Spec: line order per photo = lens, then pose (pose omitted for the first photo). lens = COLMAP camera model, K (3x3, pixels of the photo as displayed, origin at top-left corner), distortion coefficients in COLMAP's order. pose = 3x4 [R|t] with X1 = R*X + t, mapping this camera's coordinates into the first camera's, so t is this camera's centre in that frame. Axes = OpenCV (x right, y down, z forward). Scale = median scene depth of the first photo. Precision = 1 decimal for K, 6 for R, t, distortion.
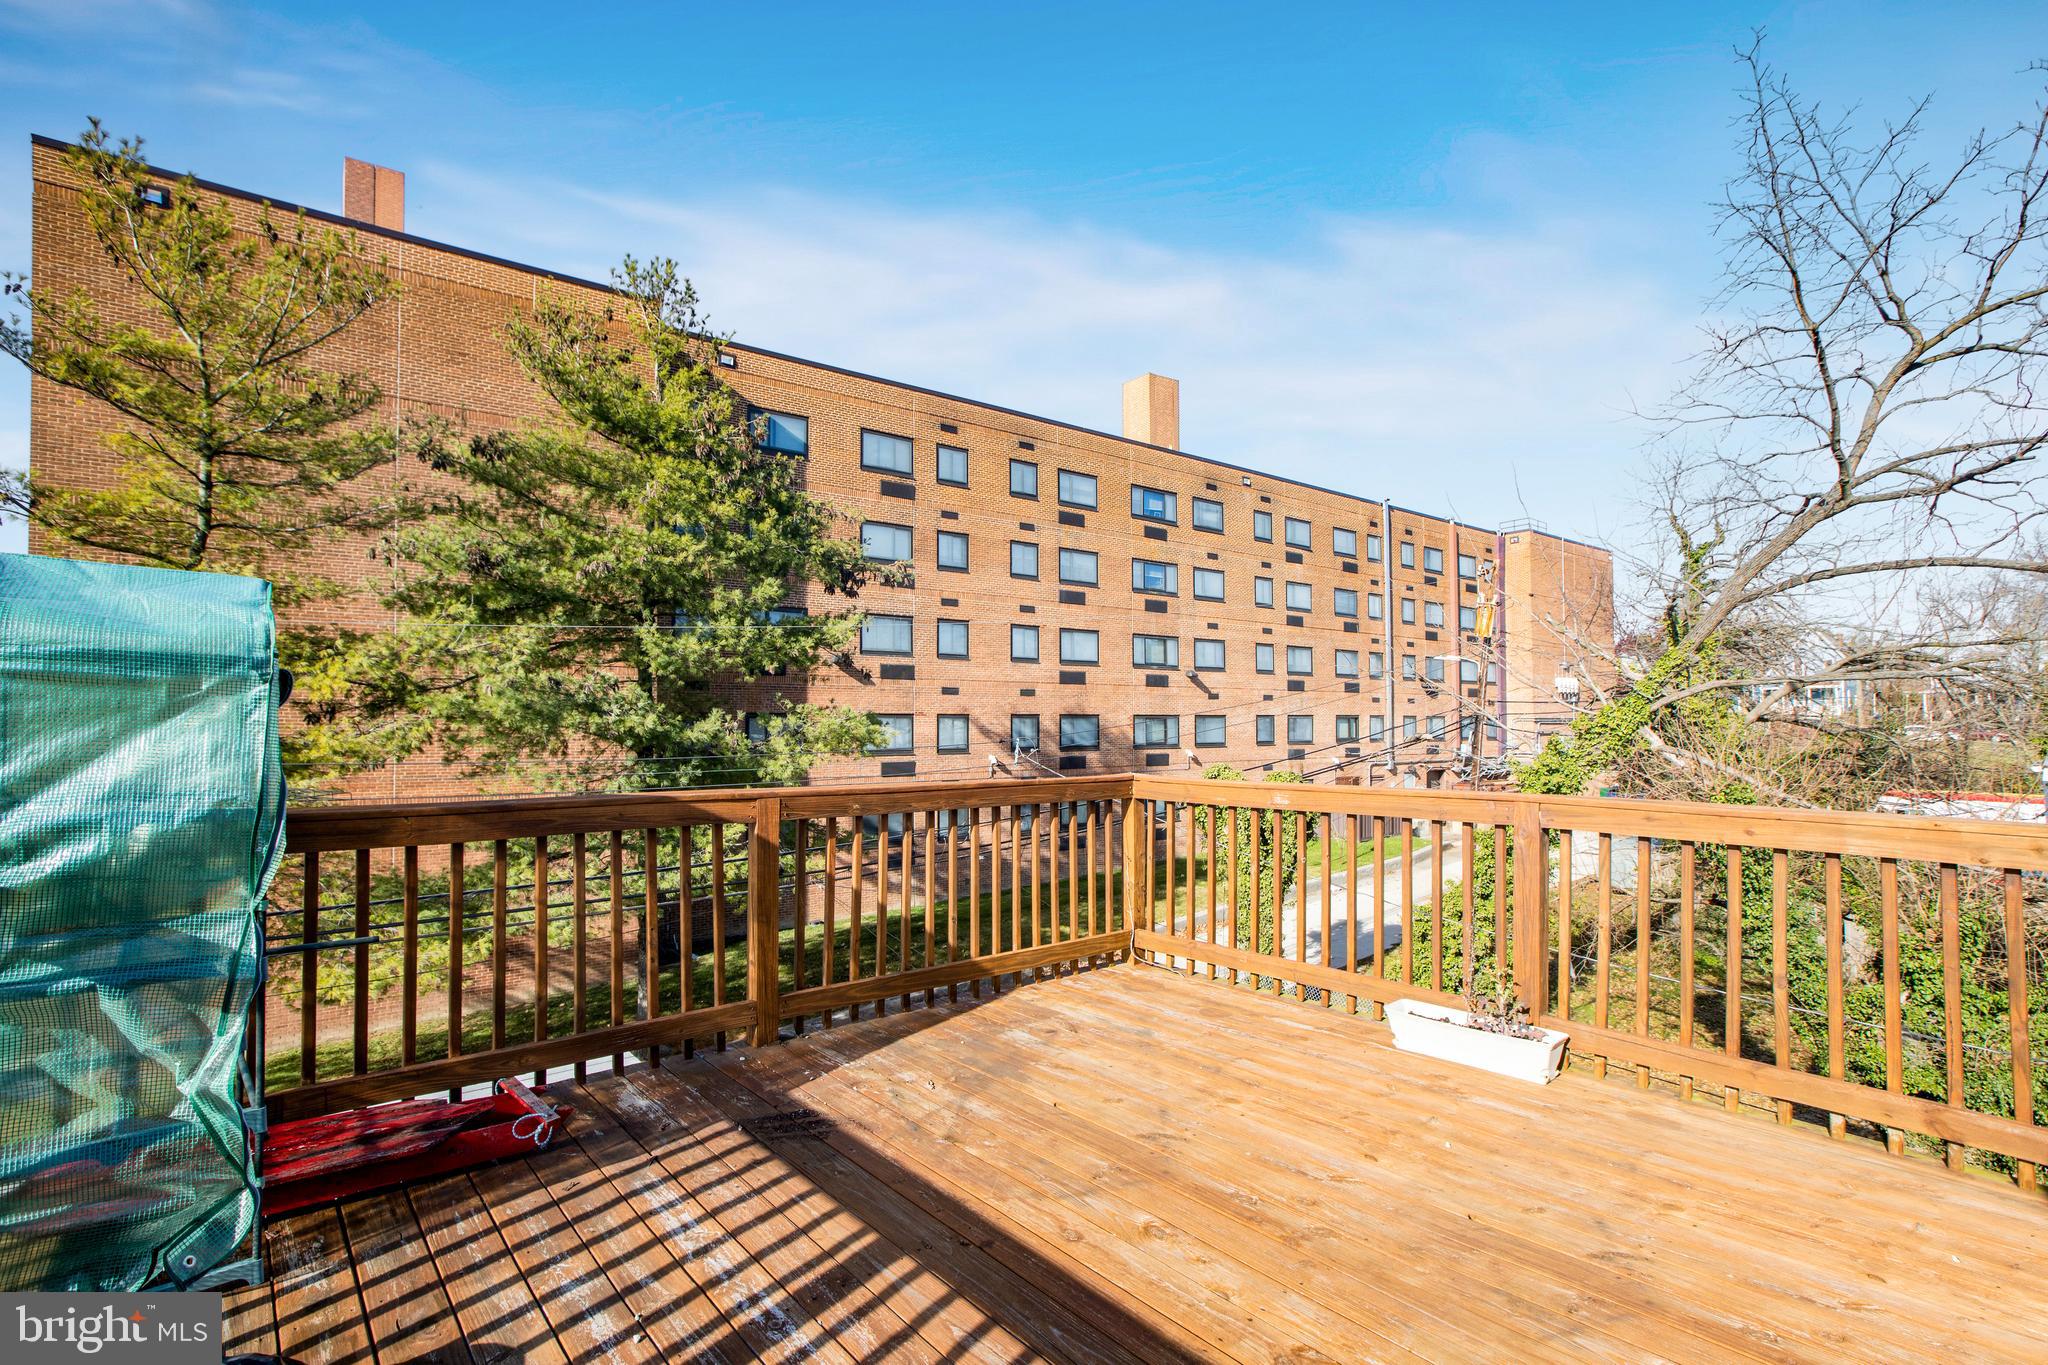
lens RADIAL K [[973.7, 0, 967.4], [0, 973.7, 680.0], [0, 0, 1]] dist [-0.043039, 0.029437]
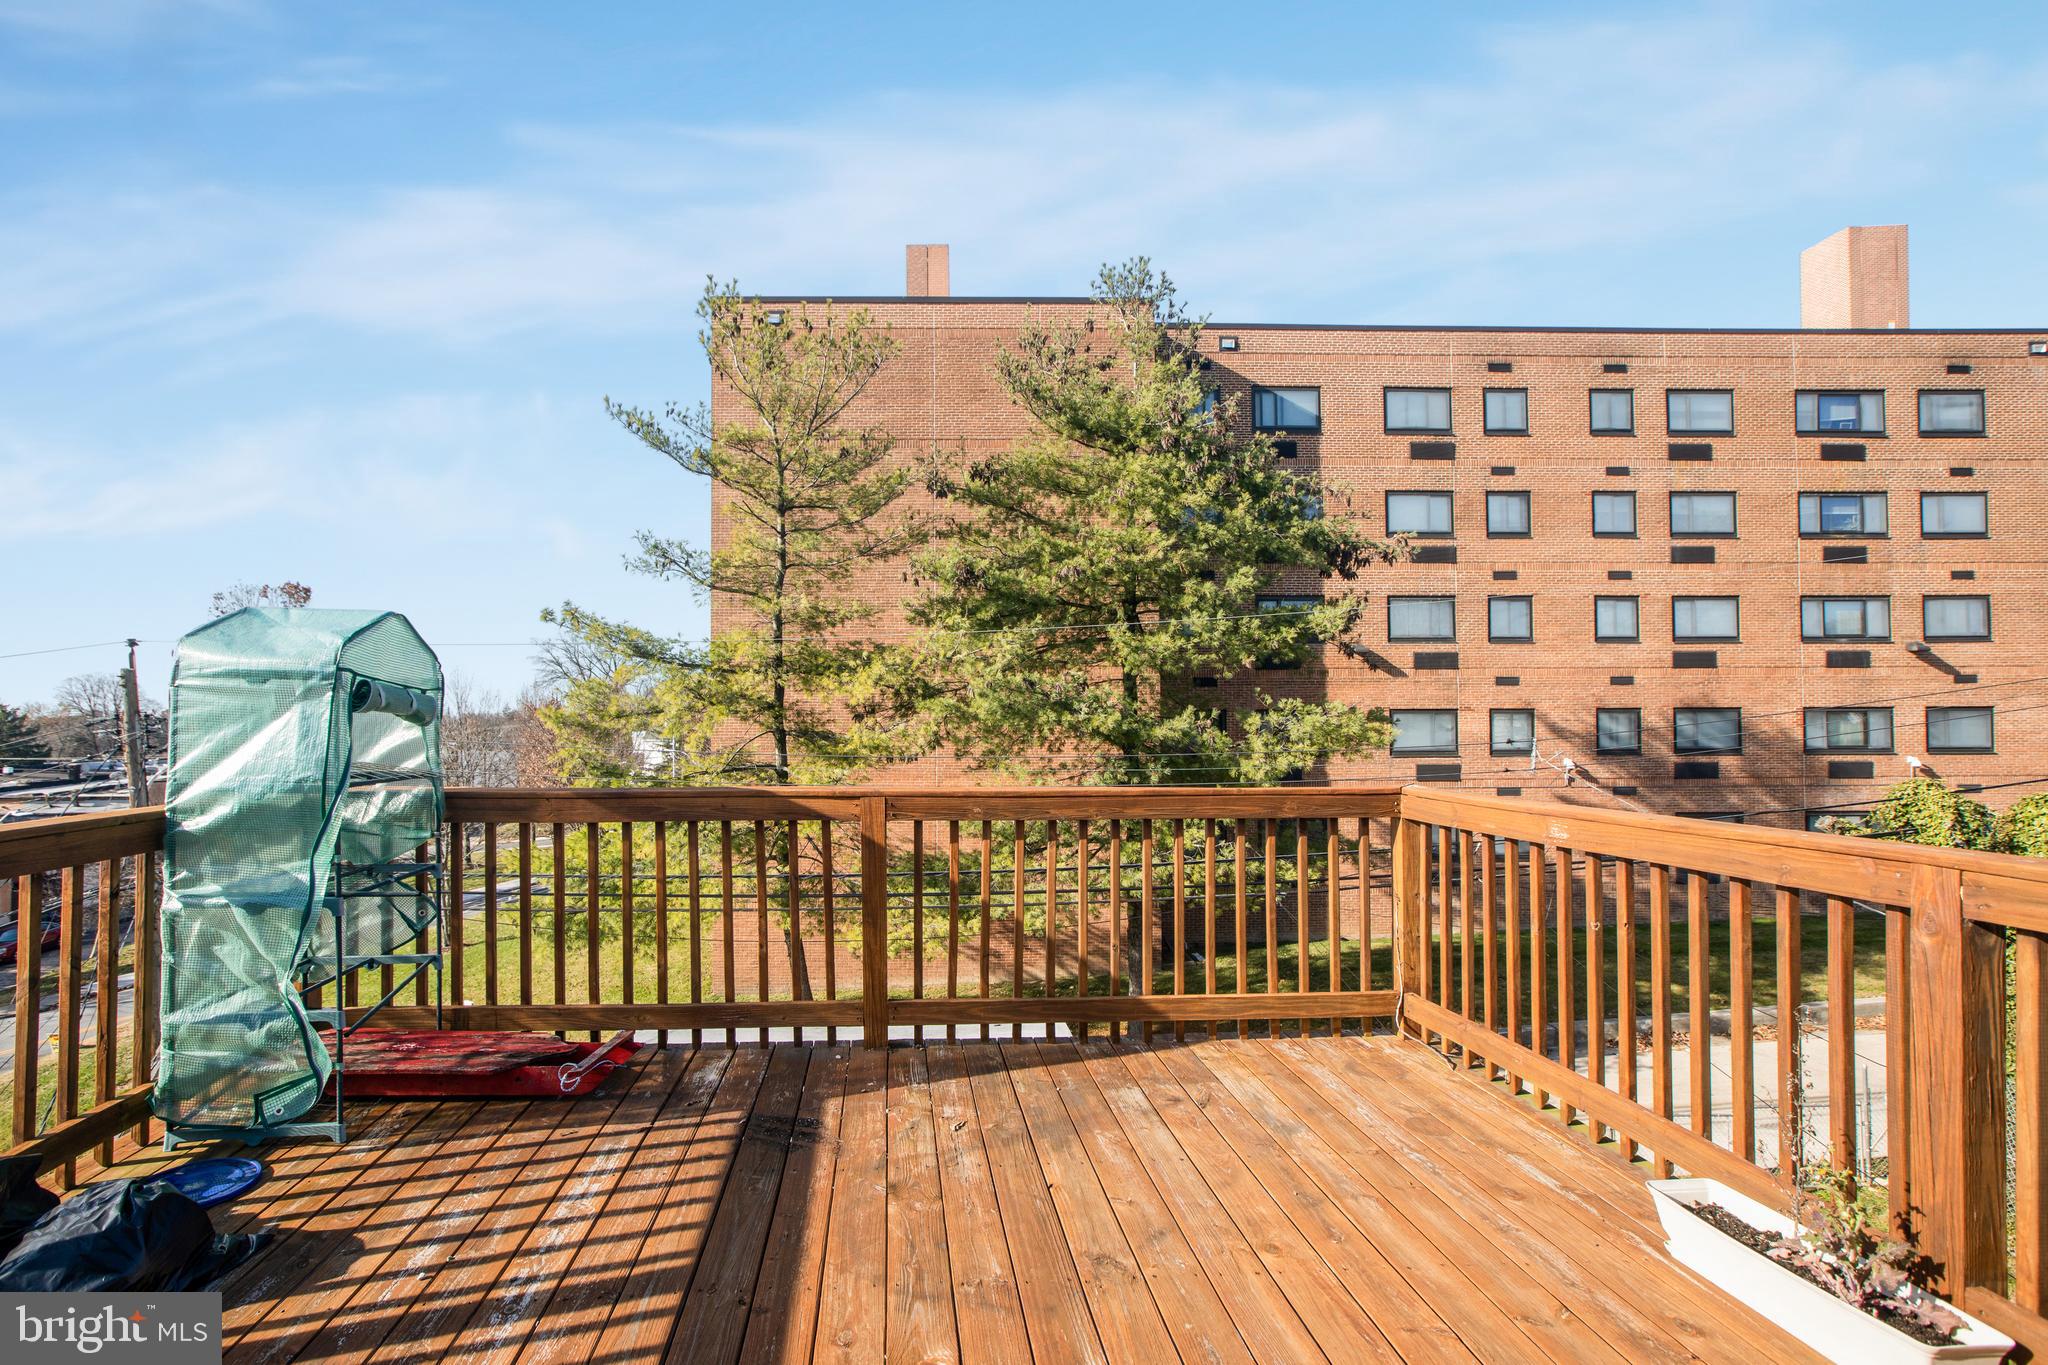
lens RADIAL K [[980.2, 0, 984.2], [0, 980.2, 690.8], [0, 0, 1]] dist [-0.046296, 0.029688]
pose [[0.810696, -0.020971, -0.585092, 0.143474], [0.028637, 0.999582, 0.003853, 0.004629], [0.584767, -0.019879, 0.810958, 0.083965]]
